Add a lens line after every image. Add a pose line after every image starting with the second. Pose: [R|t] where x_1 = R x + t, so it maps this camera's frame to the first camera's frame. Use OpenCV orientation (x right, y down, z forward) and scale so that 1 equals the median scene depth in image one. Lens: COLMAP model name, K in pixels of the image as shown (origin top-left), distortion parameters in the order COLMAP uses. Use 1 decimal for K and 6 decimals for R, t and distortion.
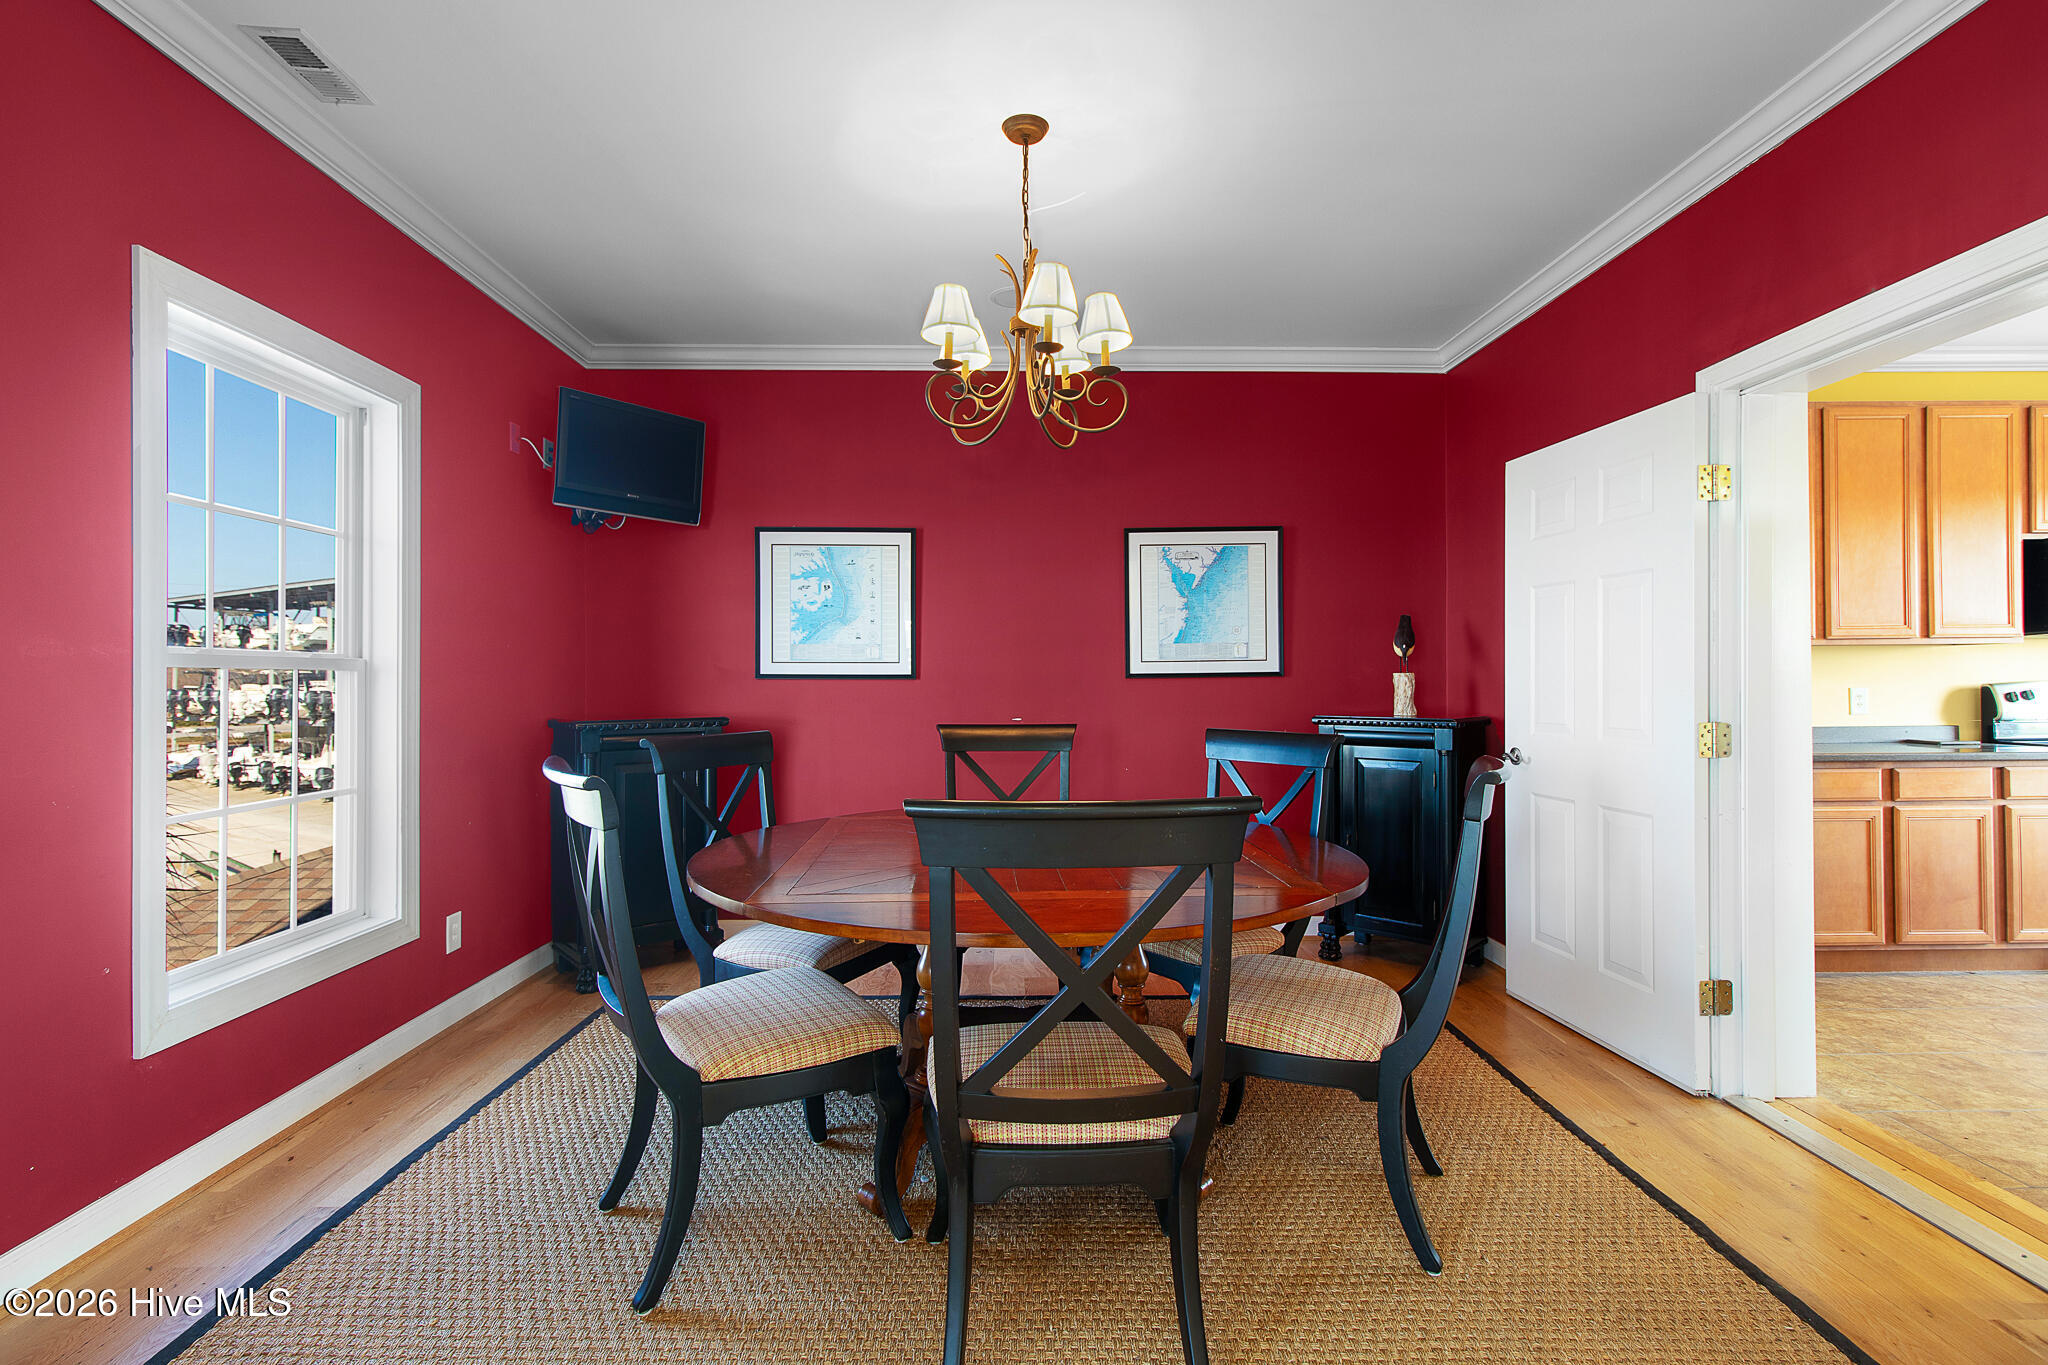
lens RADIAL K [[951.3, 0, 1020.6], [0, 951.3, 670.7], [0, 0, 1]] dist [-0.003210, -0.001587]
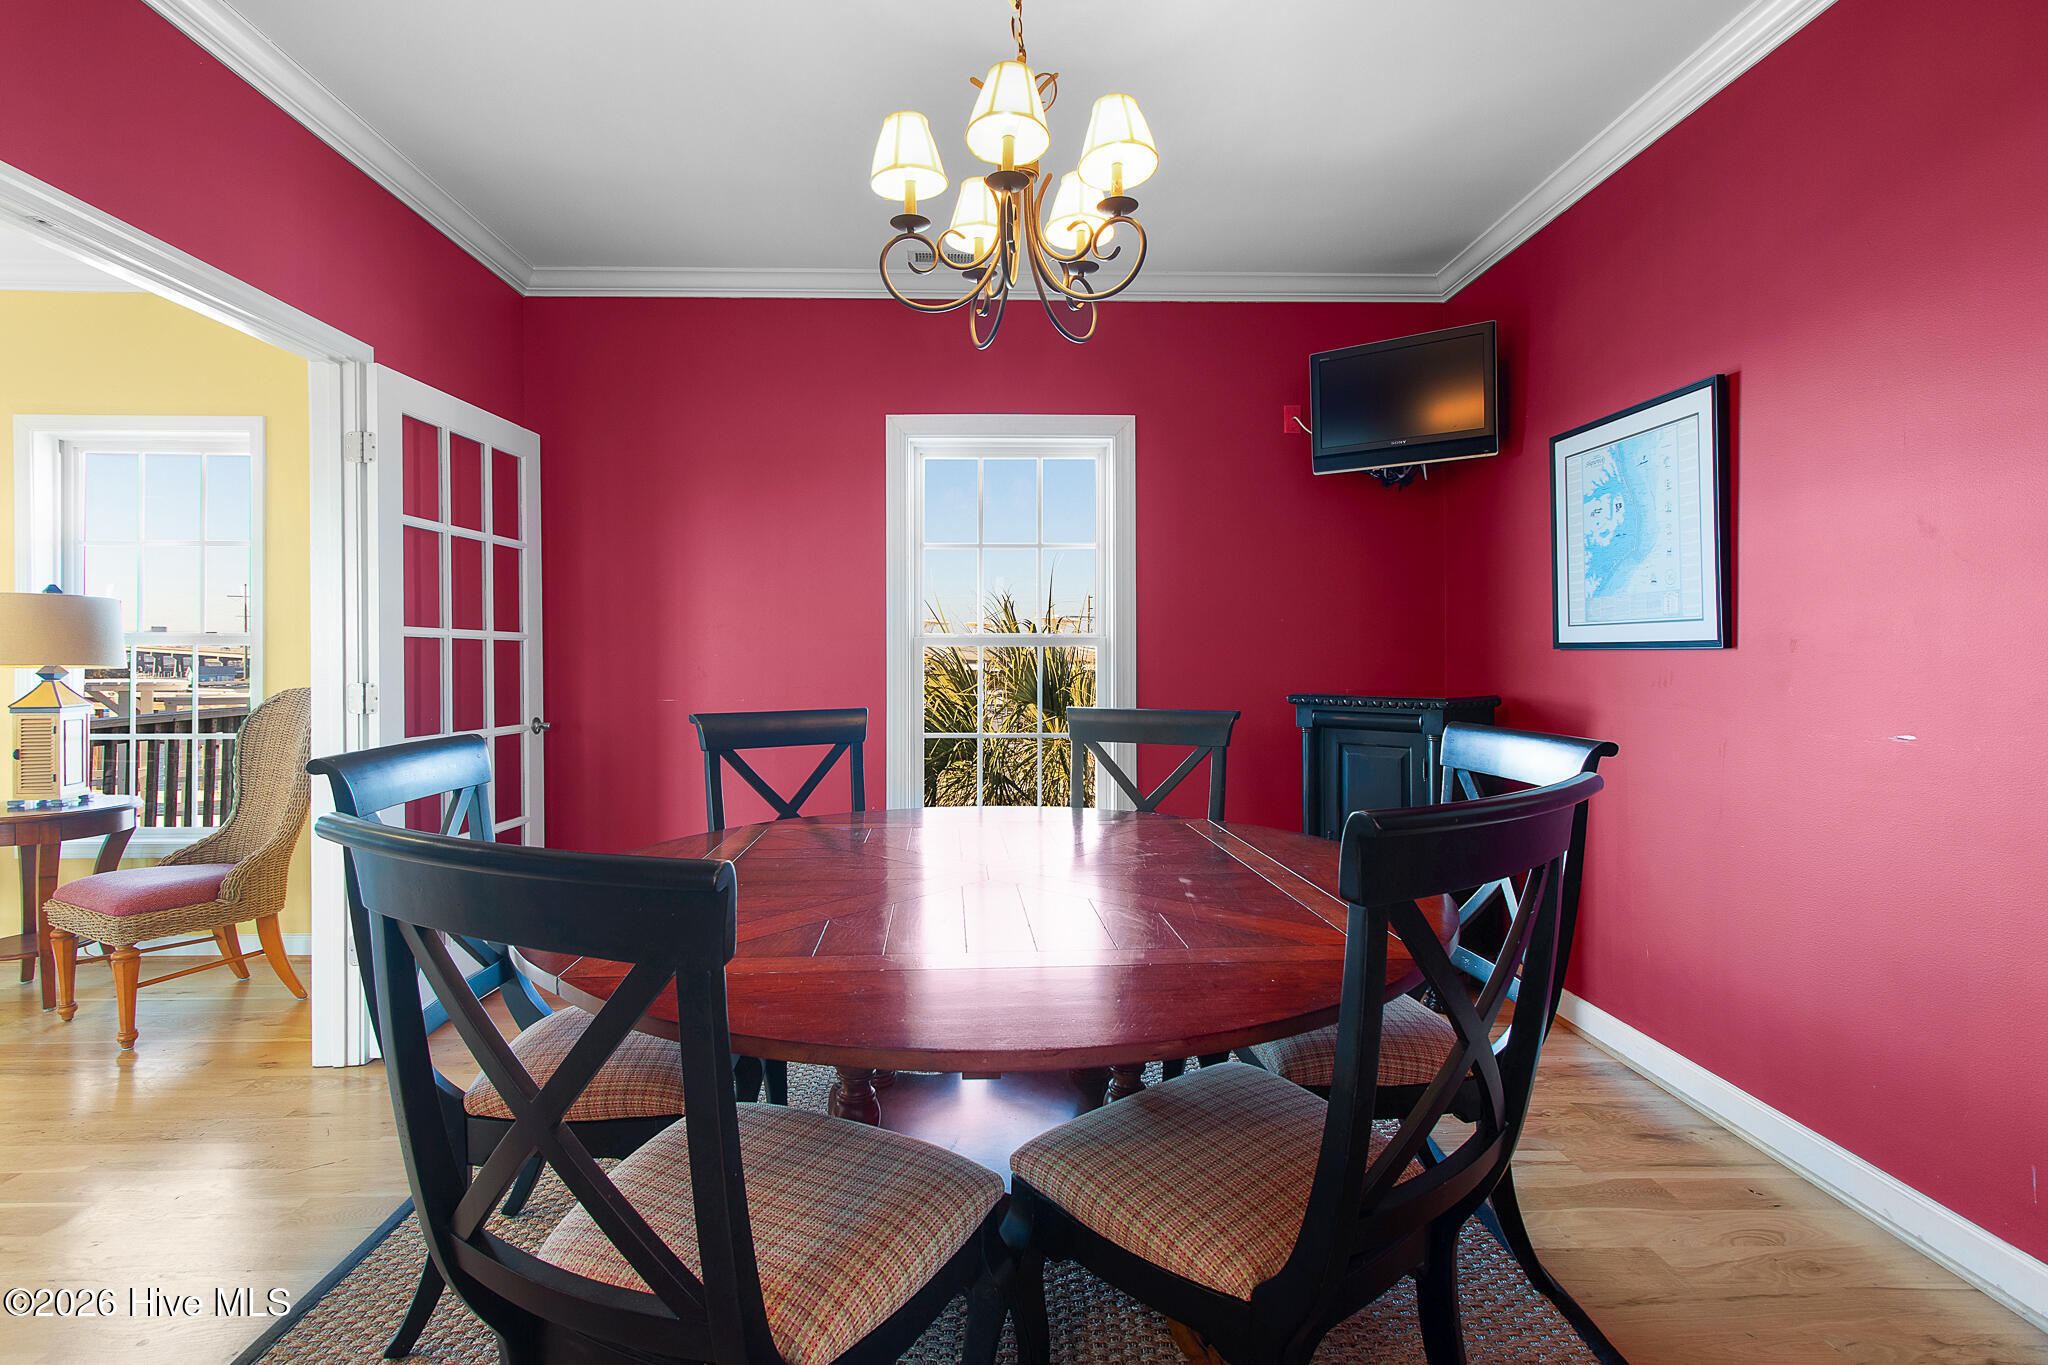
lens RADIAL K [[951.3, 0, 1020.6], [0, 951.3, 670.7], [0, 0, 1]] dist [-0.003210, -0.001587]
pose [[0.013738, 0.015995, -0.999778, 0.432820], [0.014117, 0.999769, 0.016189, 0.007028], [0.999806, -0.014336, 0.013509, 0.587560]]
